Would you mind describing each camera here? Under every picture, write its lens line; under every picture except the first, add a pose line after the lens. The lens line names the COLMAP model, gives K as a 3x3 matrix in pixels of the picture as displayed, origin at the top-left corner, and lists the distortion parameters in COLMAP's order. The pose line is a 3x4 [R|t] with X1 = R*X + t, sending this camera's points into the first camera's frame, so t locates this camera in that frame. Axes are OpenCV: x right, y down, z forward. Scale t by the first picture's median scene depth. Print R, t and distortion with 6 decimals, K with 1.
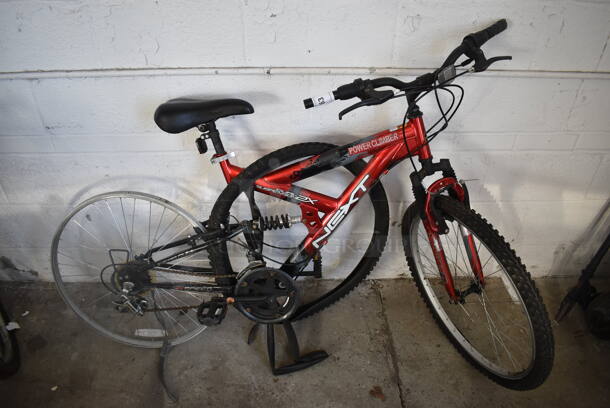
lens RADIAL K [[472.4, 0, 305.0], [0, 472.4, 204.0], [0, 0, 1]] dist [-0.093298, 0.008030]
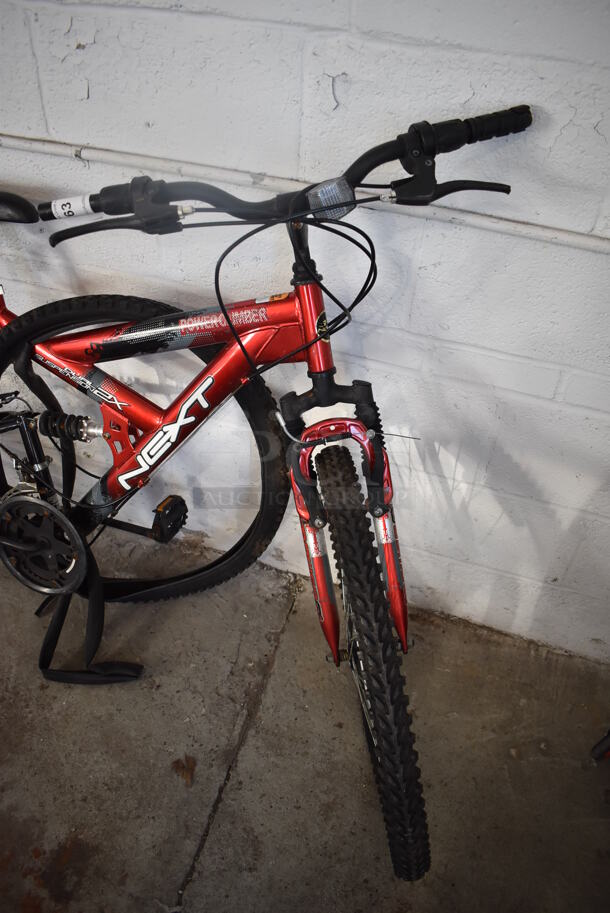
lens RADIAL K [[707.1, 0, 305.0], [0, 707.1, 456.5], [0, 0, 1]] dist [-0.093298, 0.008030]
pose [[0.944400, 0.249671, -0.213944, 0.405107], [-0.236307, 0.967835, 0.086340, -0.067429], [0.228620, -0.030983, 0.973023, 0.251449]]
